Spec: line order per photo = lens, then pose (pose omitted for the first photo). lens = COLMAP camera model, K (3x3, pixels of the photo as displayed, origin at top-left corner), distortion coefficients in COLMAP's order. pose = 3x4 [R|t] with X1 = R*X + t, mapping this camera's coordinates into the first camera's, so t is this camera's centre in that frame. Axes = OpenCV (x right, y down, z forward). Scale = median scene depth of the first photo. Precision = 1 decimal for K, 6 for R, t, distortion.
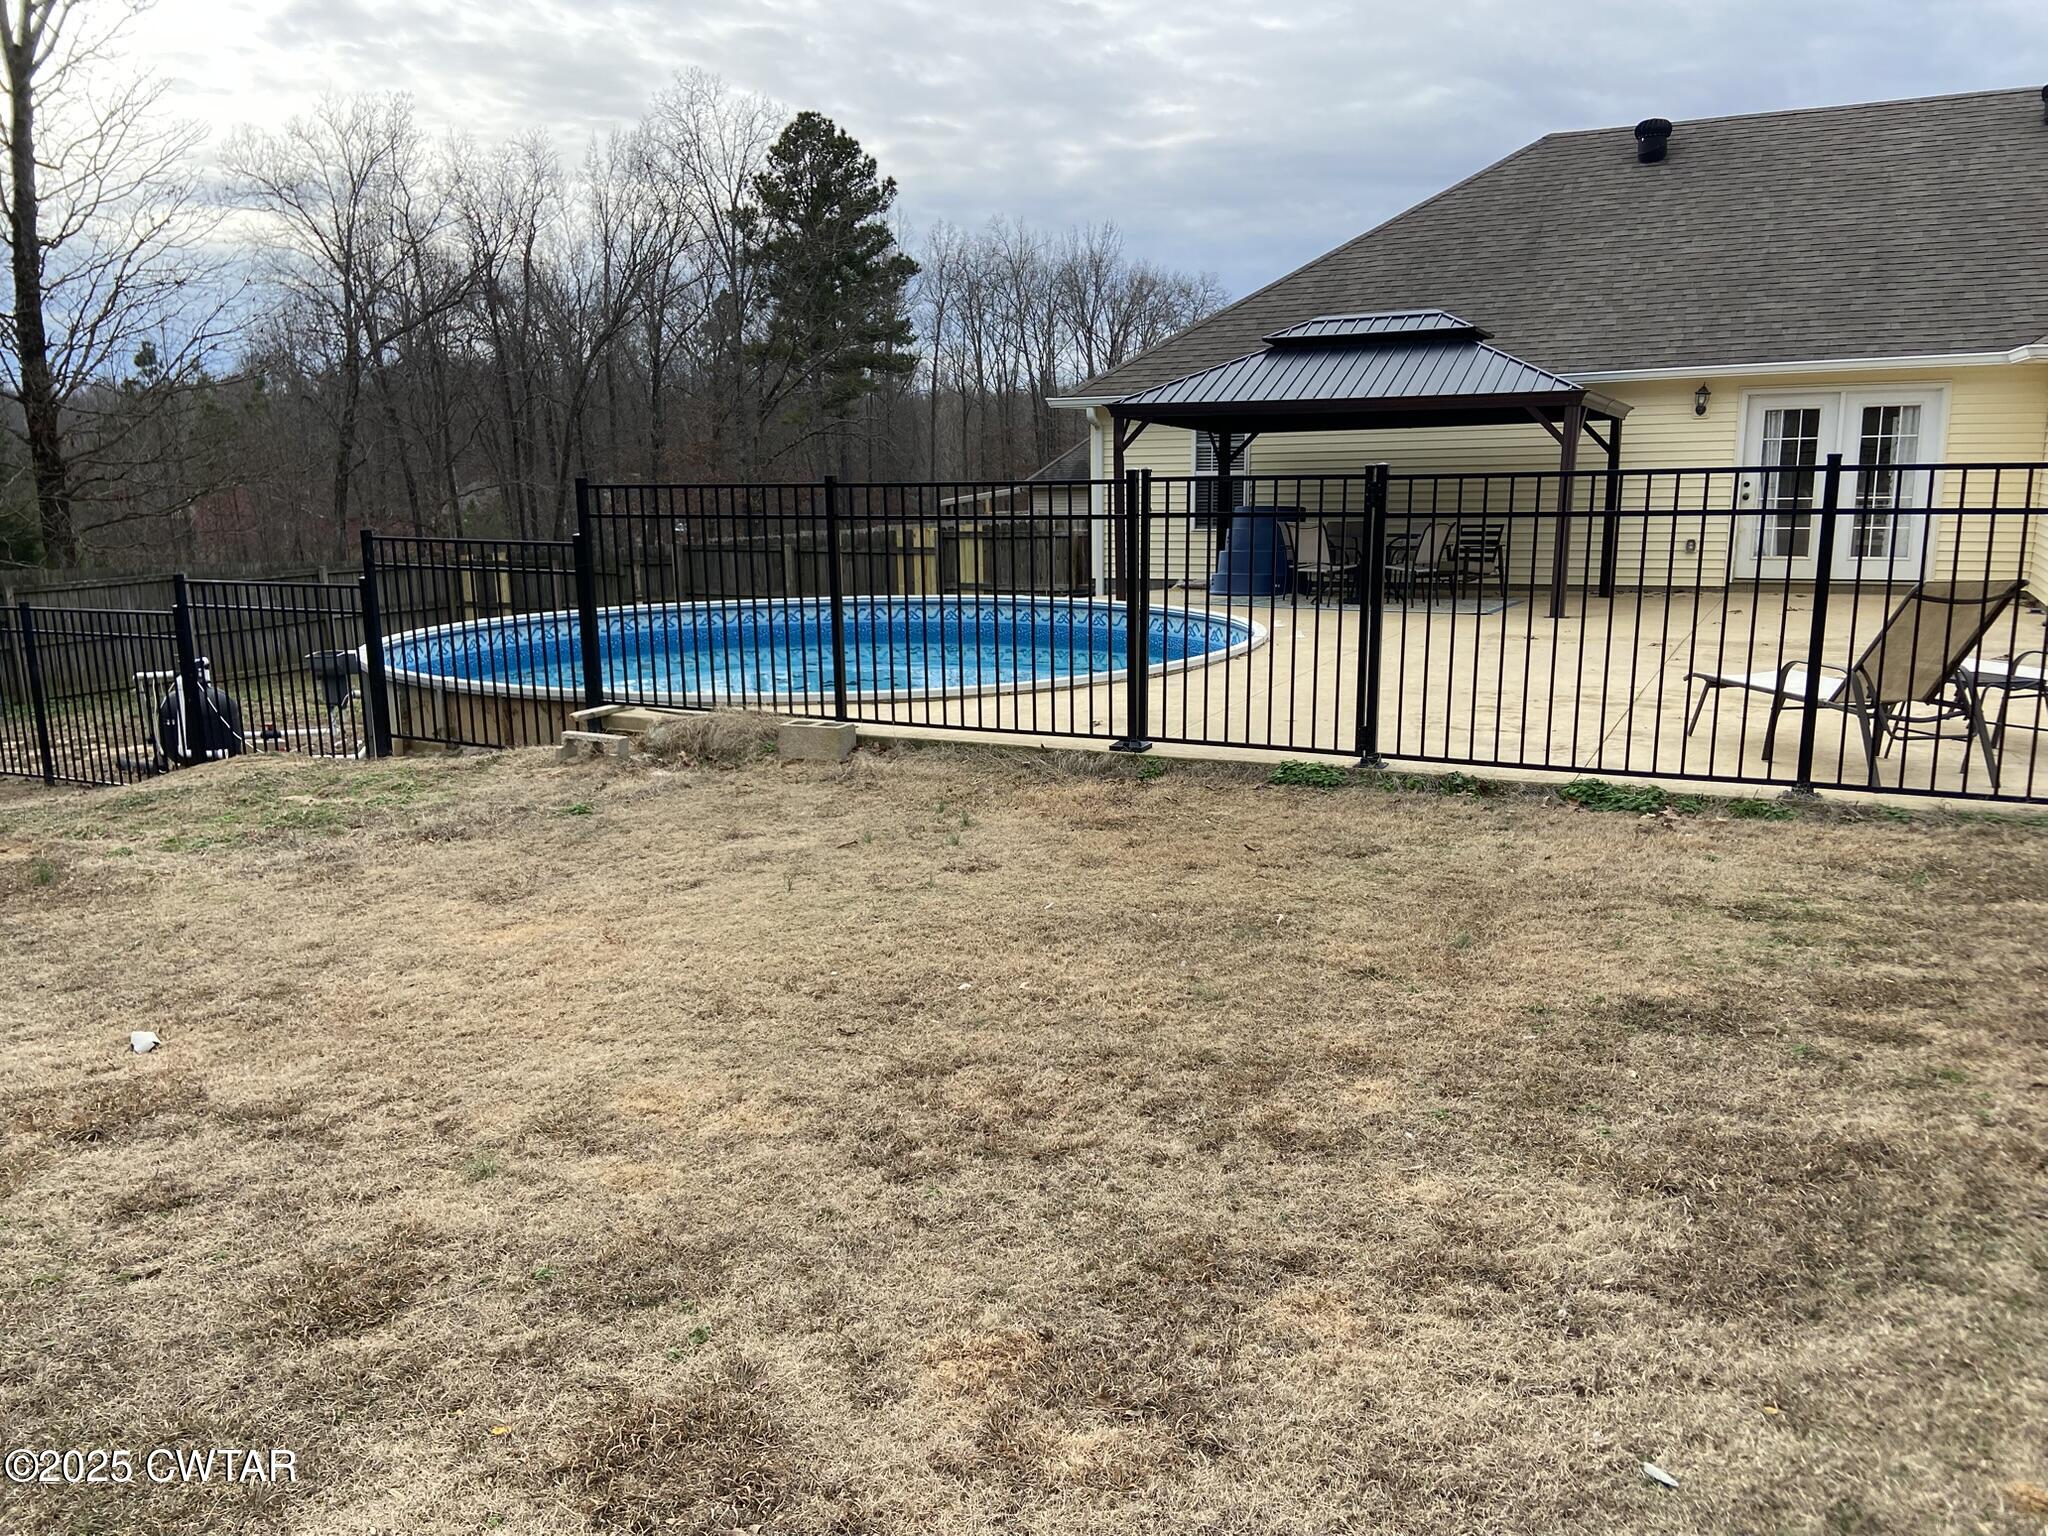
lens RADIAL K [[1565.8, 0, 989.9], [0, 1565.8, 768.6], [0, 0, 1]] dist [0.127508, -0.164647]
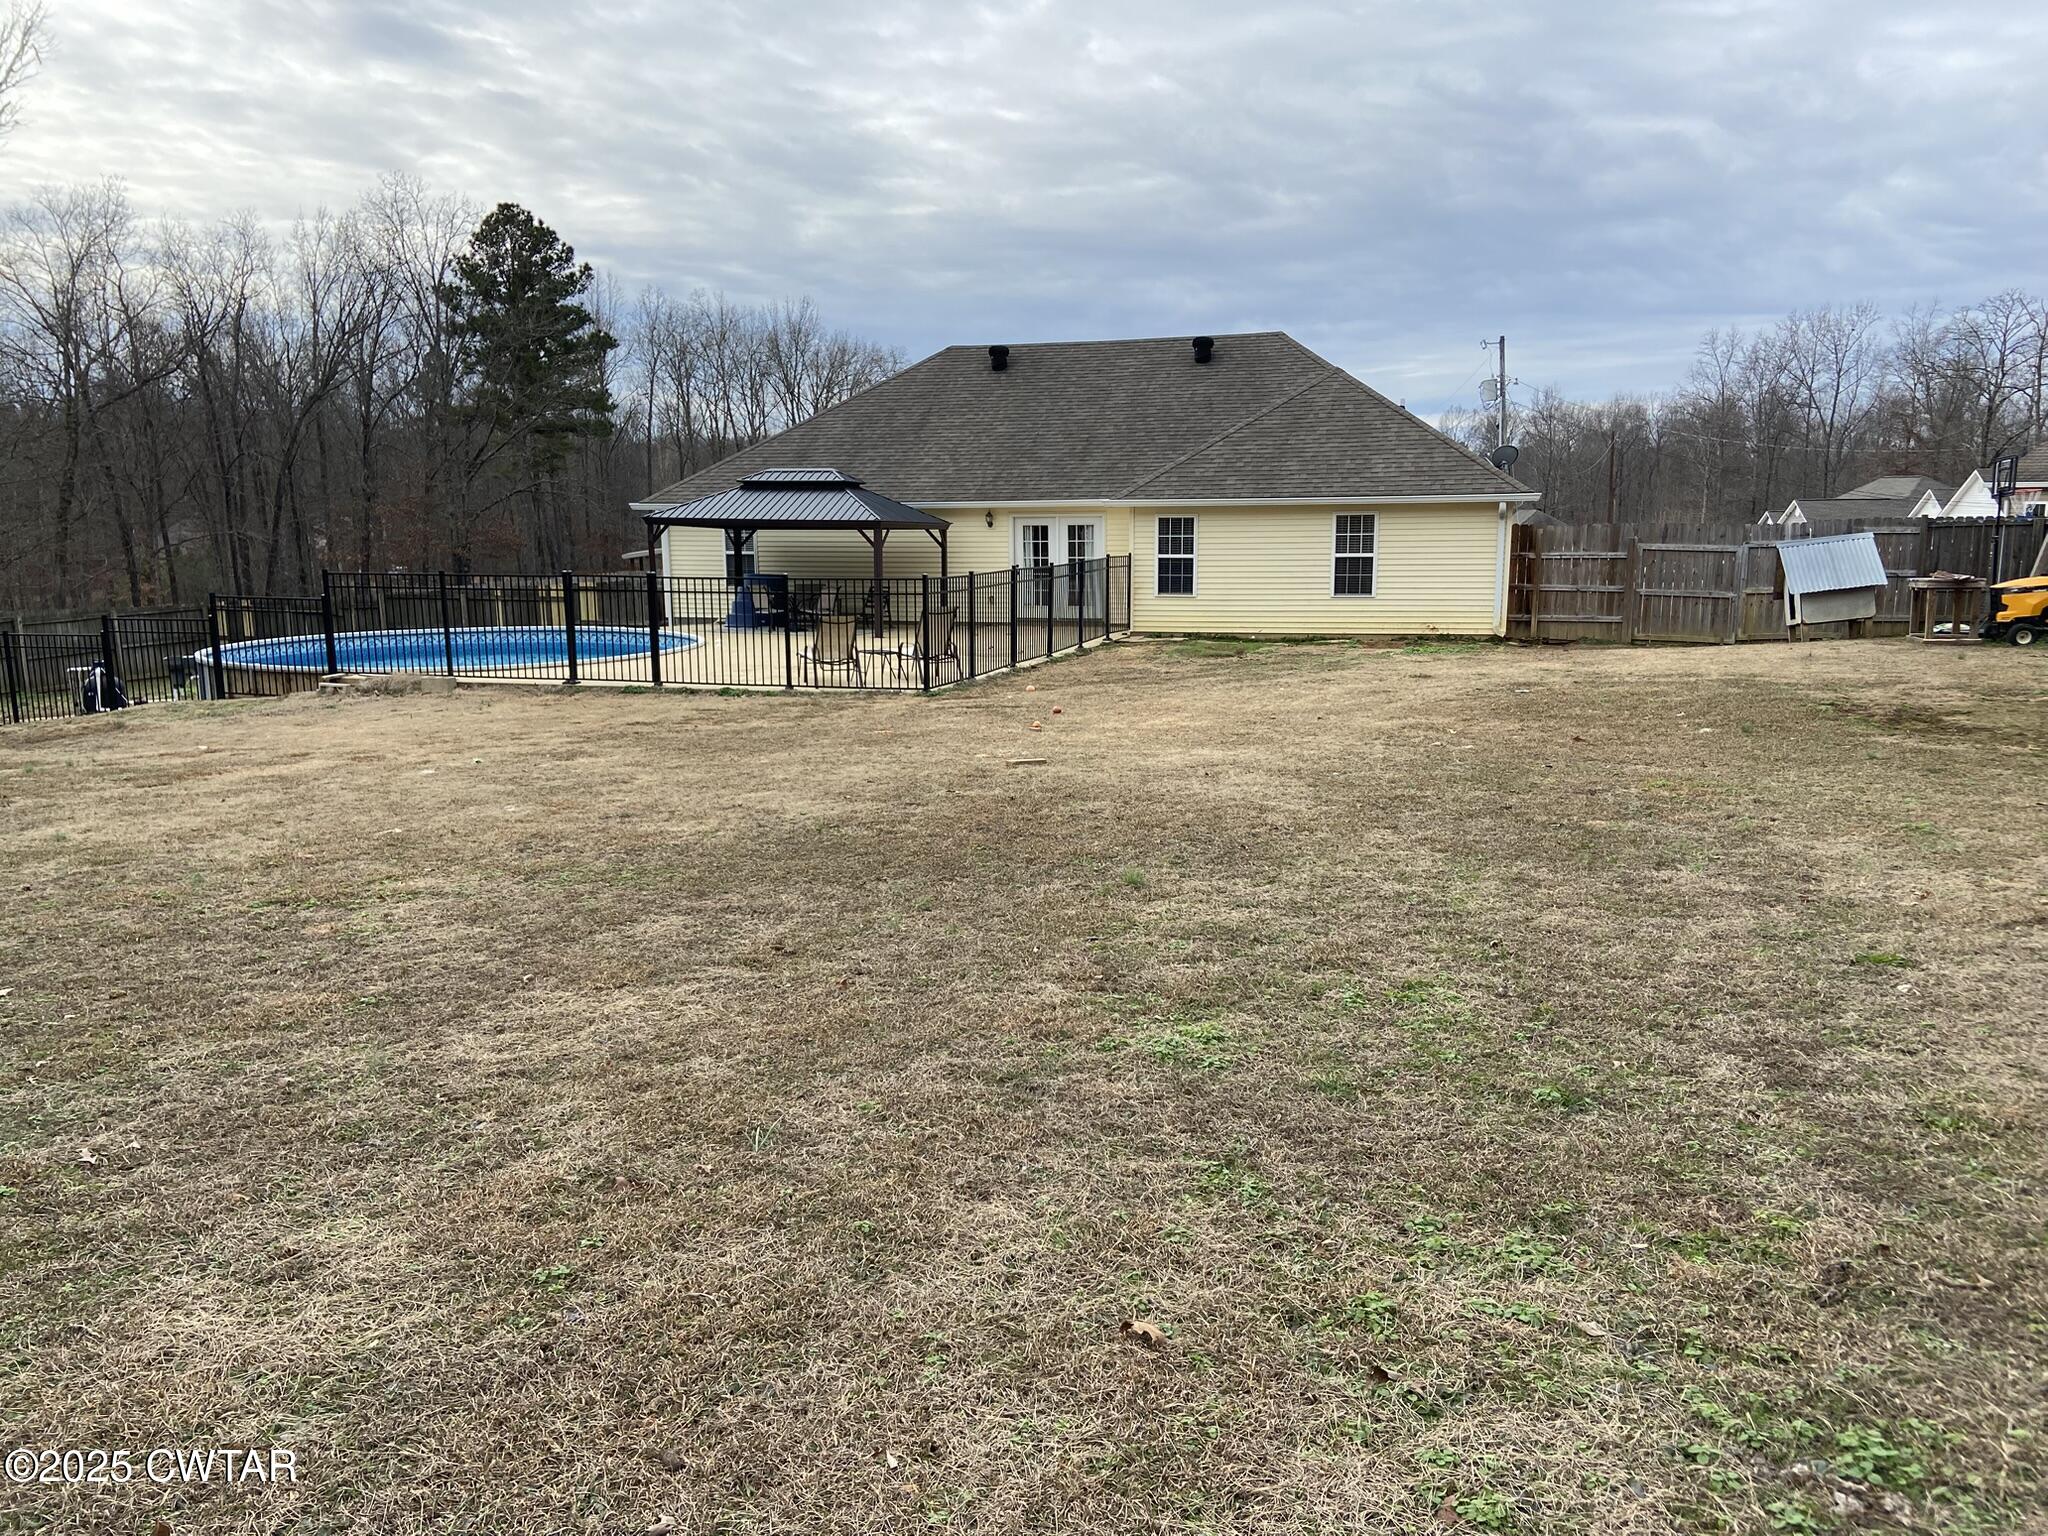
lens RADIAL K [[1550.6, 0, 1024.0], [0, 1550.6, 768.0], [0, 0, 1]] dist [0.138747, -0.170810]
pose [[0.983362, -0.022237, 0.180290, 0.162176], [0.026812, 0.999376, -0.022979, 0.092874], [-0.179667, 0.027431, 0.983345, -0.734307]]
